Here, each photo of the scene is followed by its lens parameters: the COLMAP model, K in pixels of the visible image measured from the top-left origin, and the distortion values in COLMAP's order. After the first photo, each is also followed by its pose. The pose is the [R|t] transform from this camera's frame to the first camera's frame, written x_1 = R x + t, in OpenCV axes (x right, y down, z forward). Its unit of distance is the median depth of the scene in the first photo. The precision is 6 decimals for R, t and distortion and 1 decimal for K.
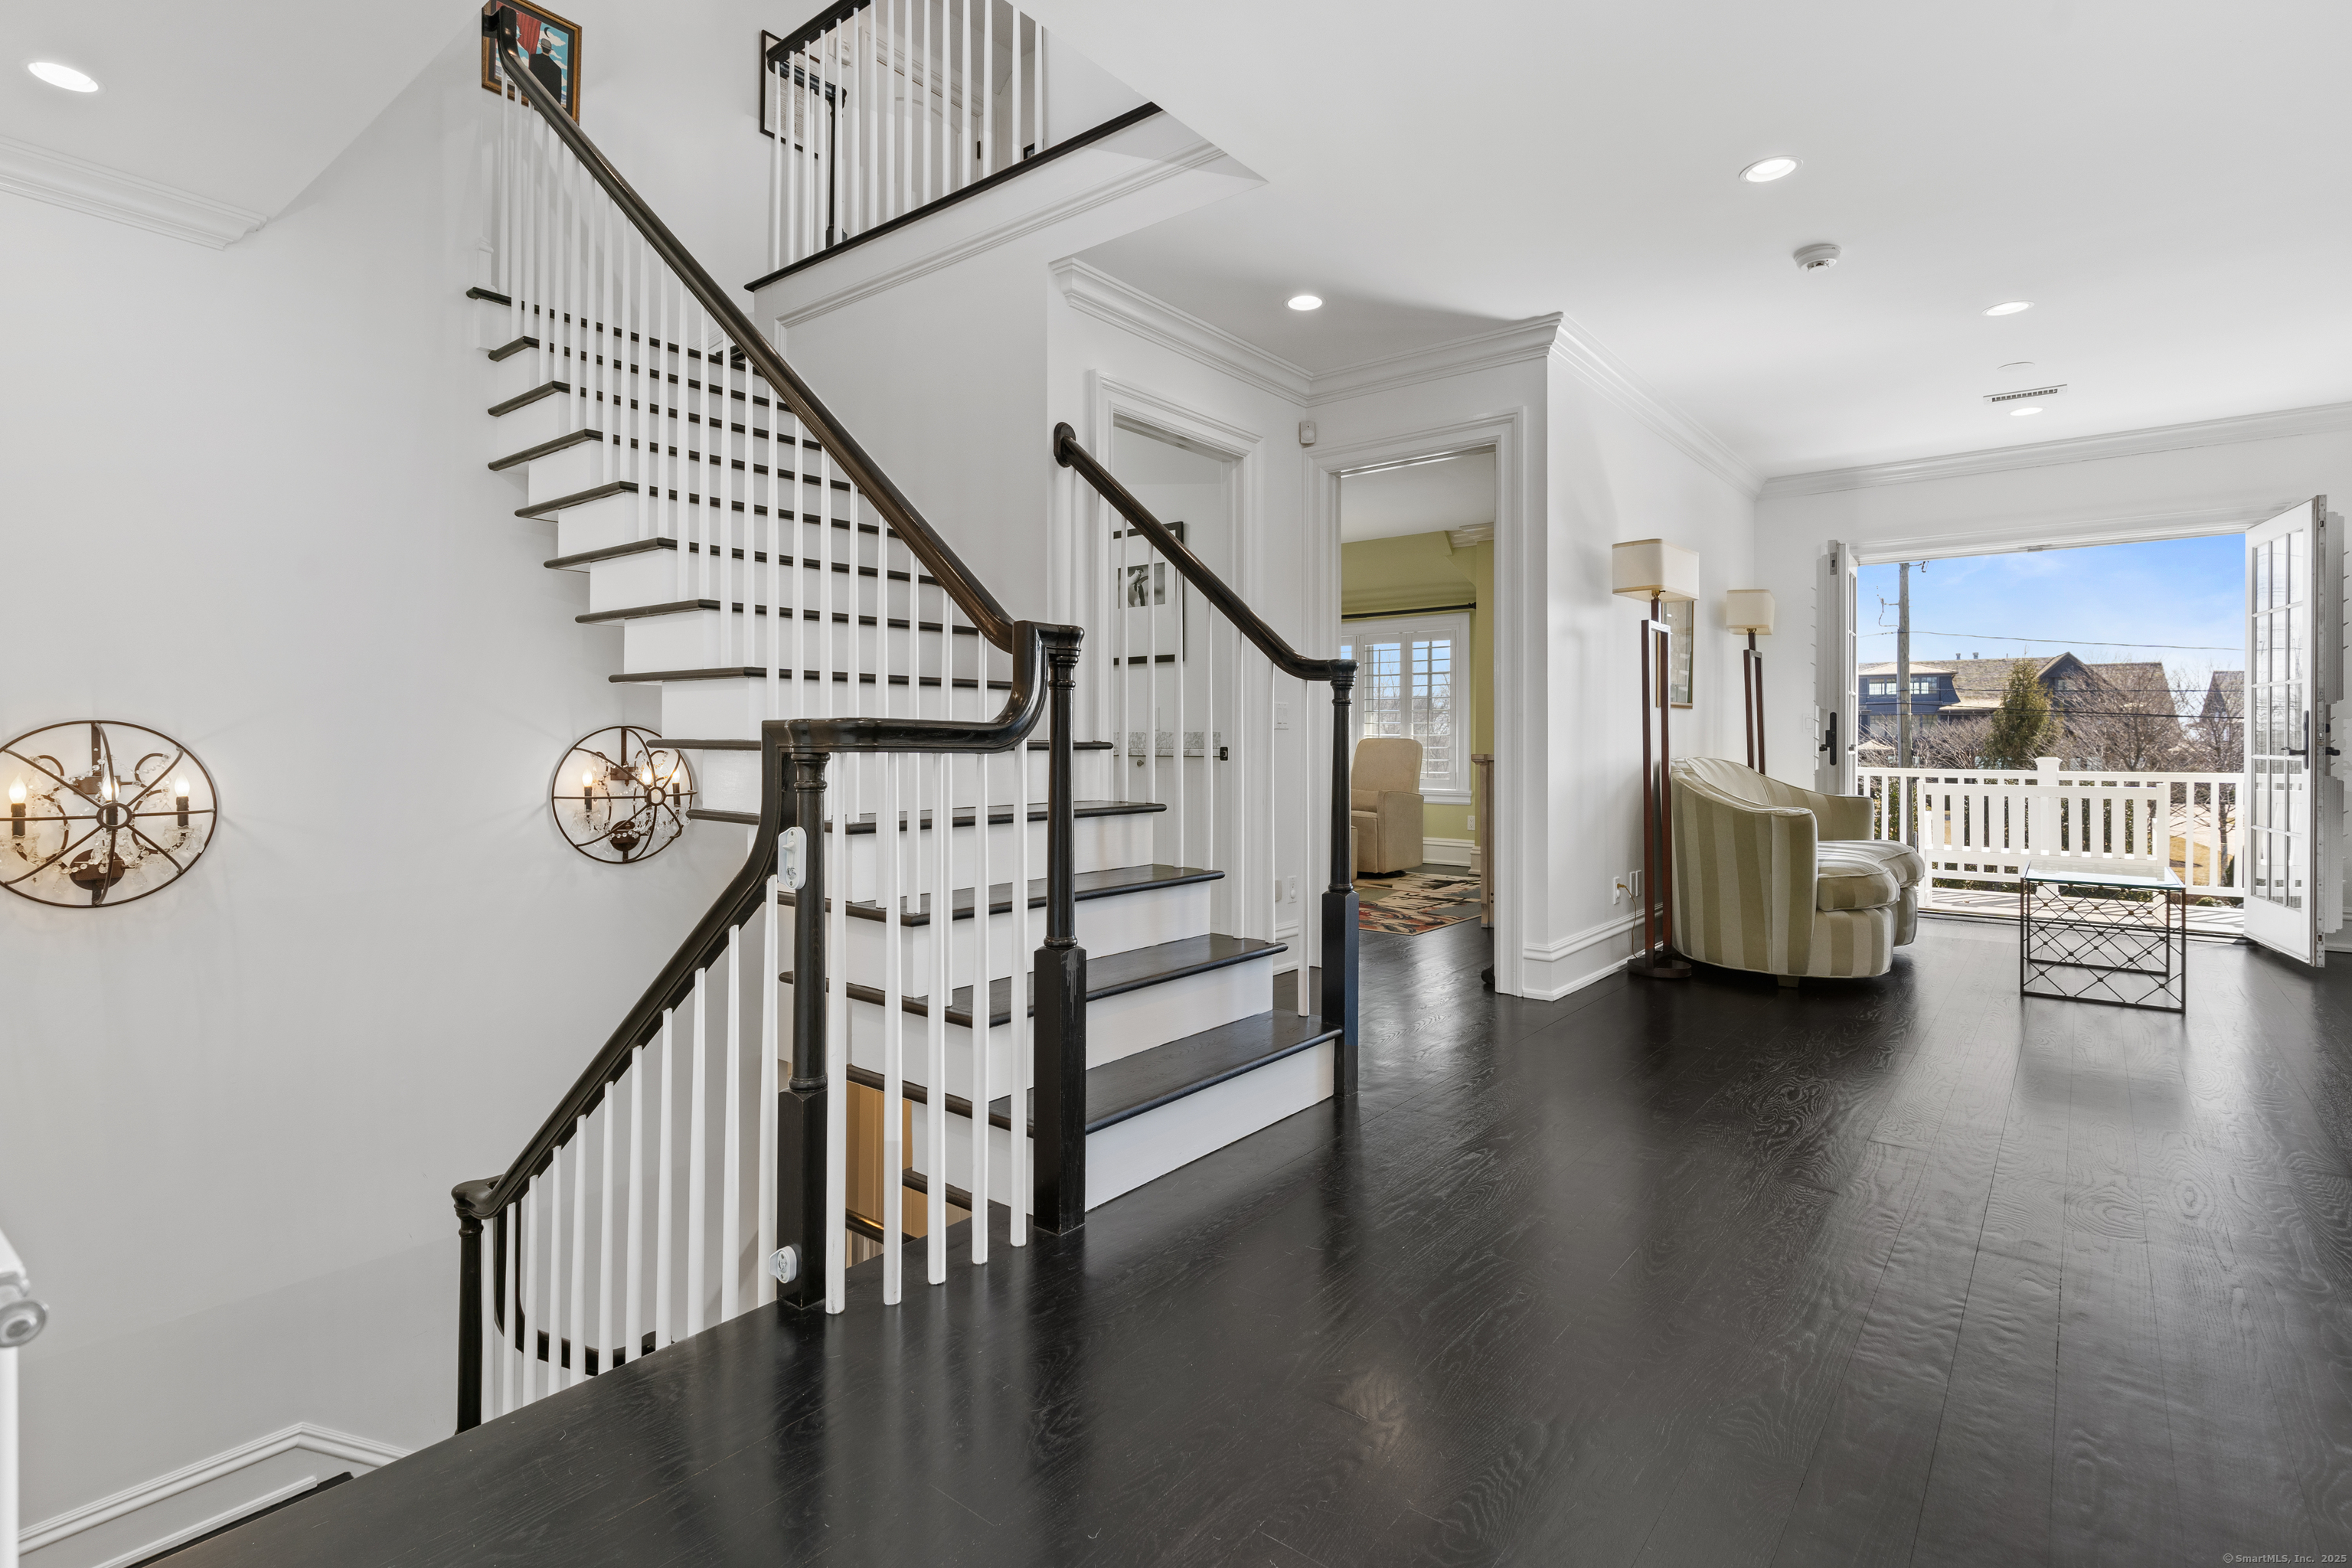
lens RADIAL K [[1140.7, 0, 1172.5], [0, 1140.7, 736.9], [0, 0, 1]] dist [0.018813, -0.000763]
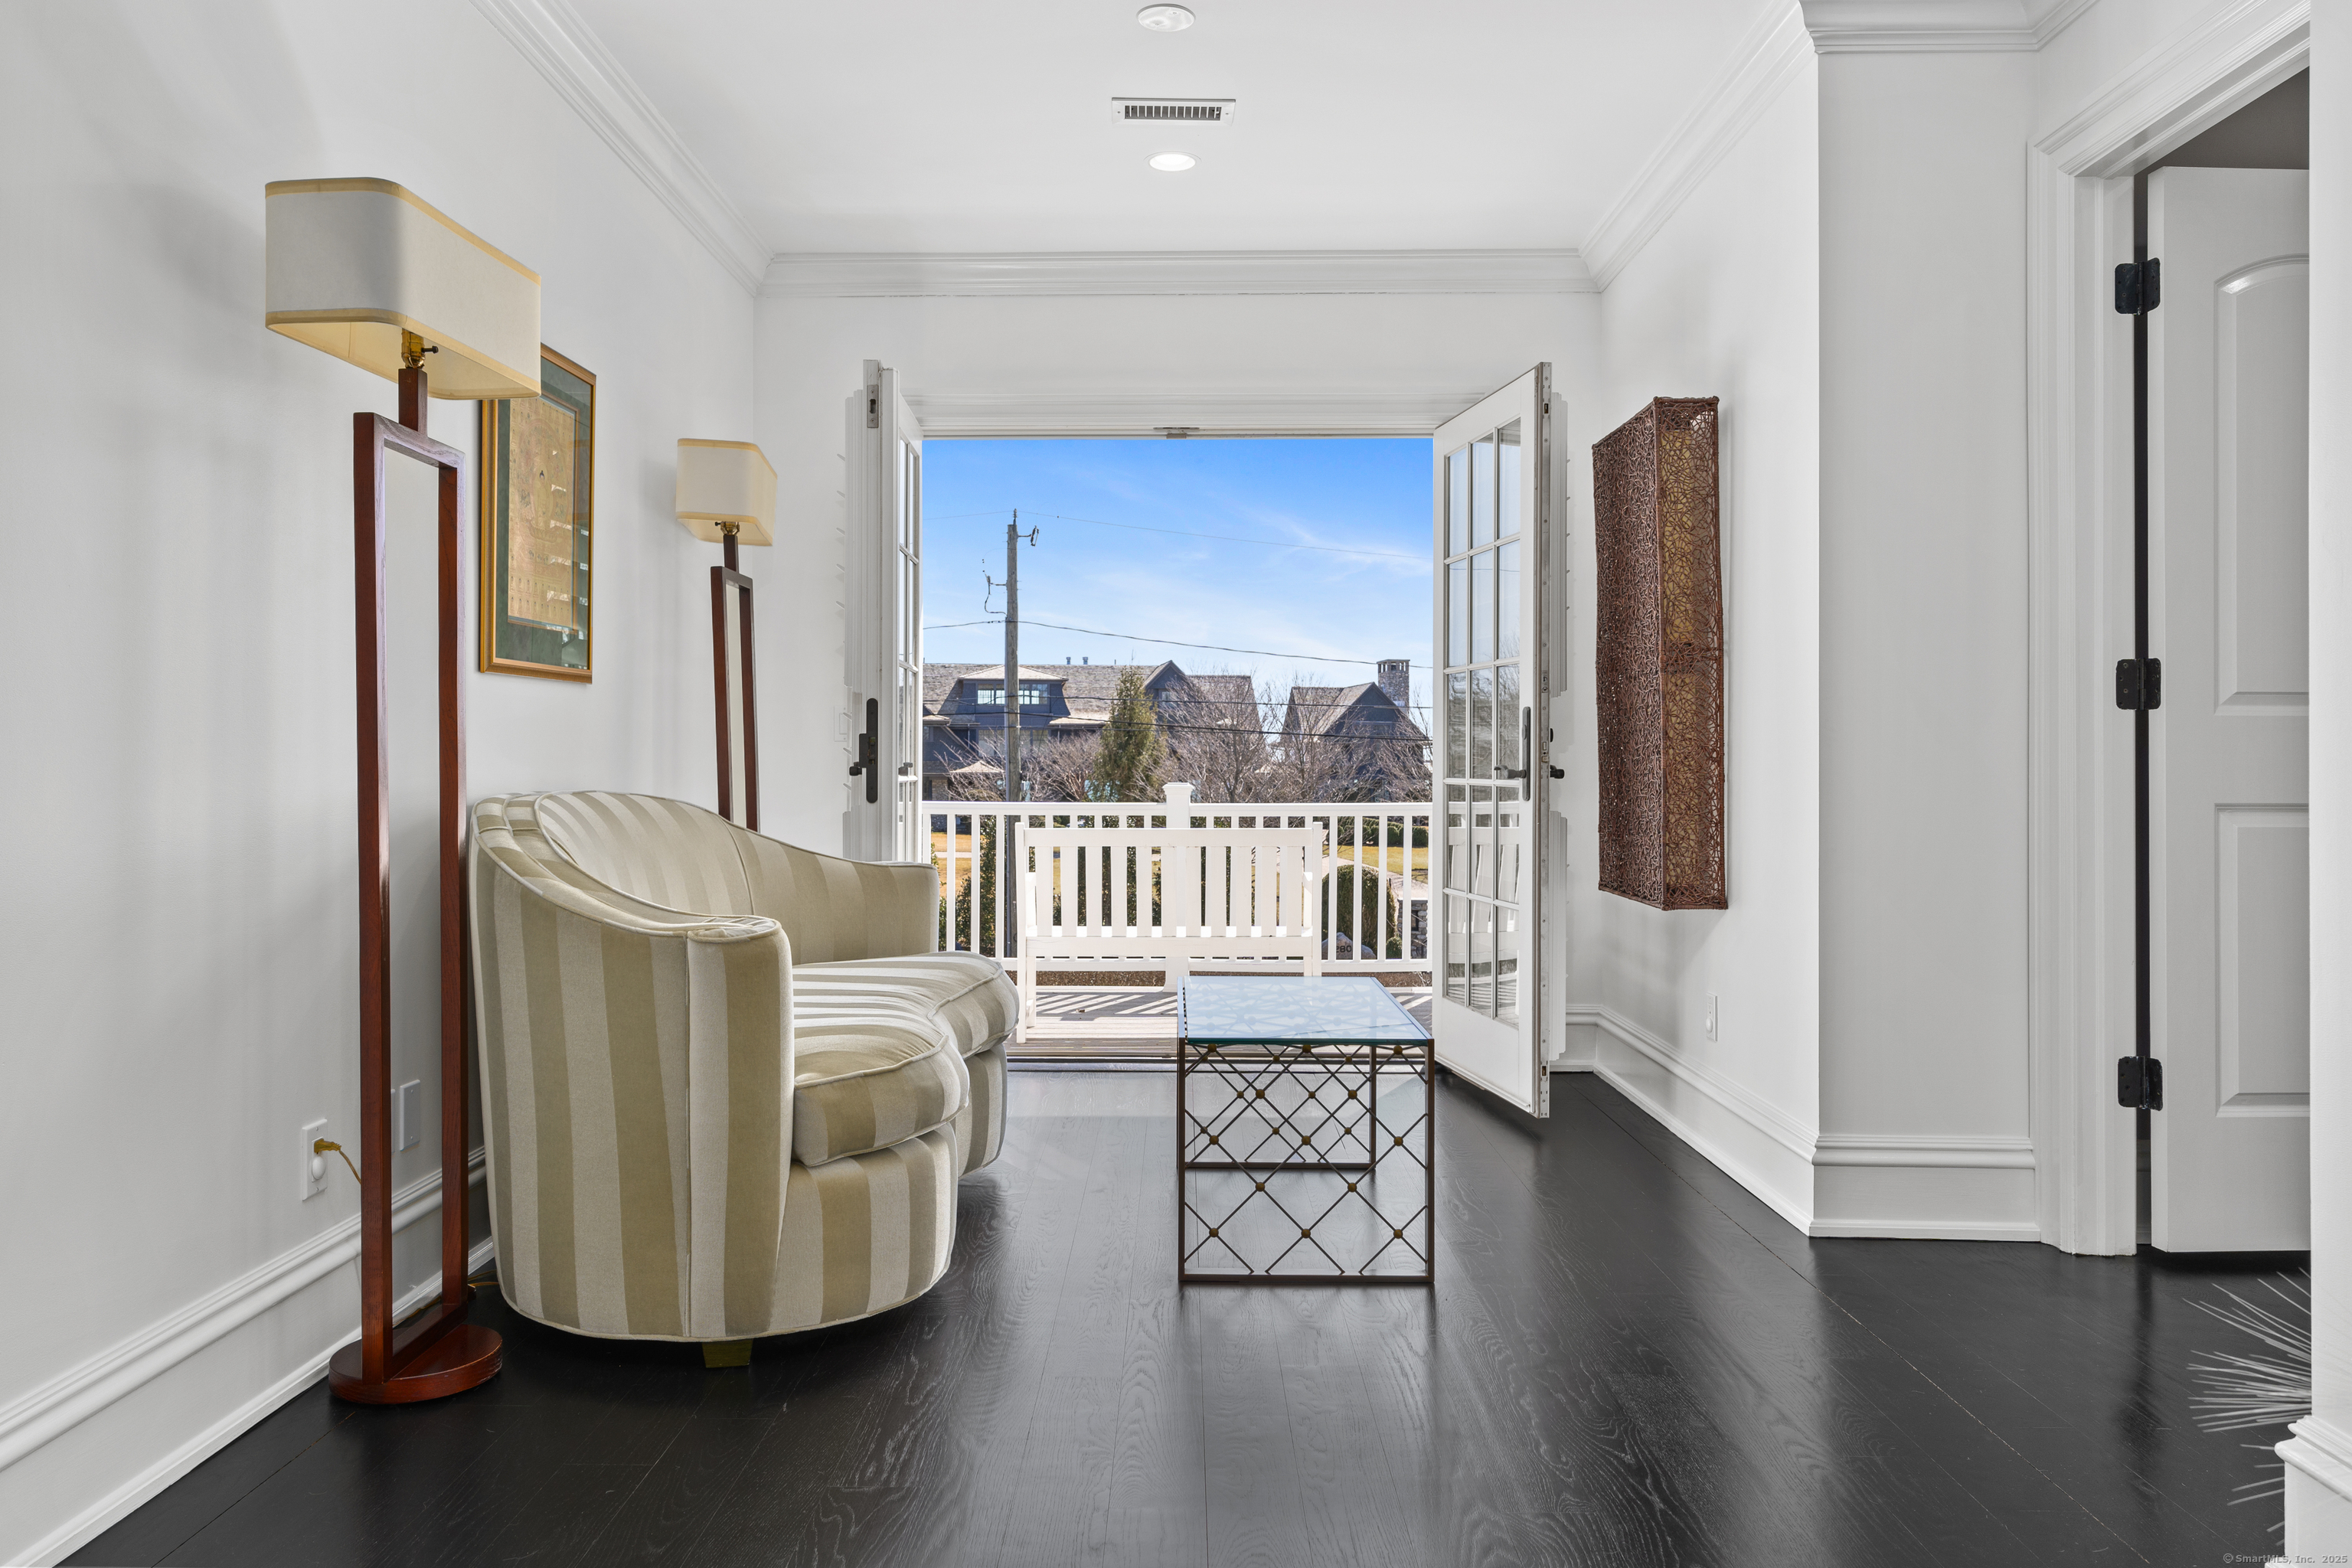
lens RADIAL K [[1624.6, 0, 1176.0], [0, 1624.6, 784.0], [0, 0, 1]] dist [0.000593, 0.000220]
pose [[0.786552, -0.008001, 0.617472, 0.226242], [-0.002548, 0.999866, 0.016201, 0.003969], [-0.617518, -0.014316, 0.786426, 0.335361]]
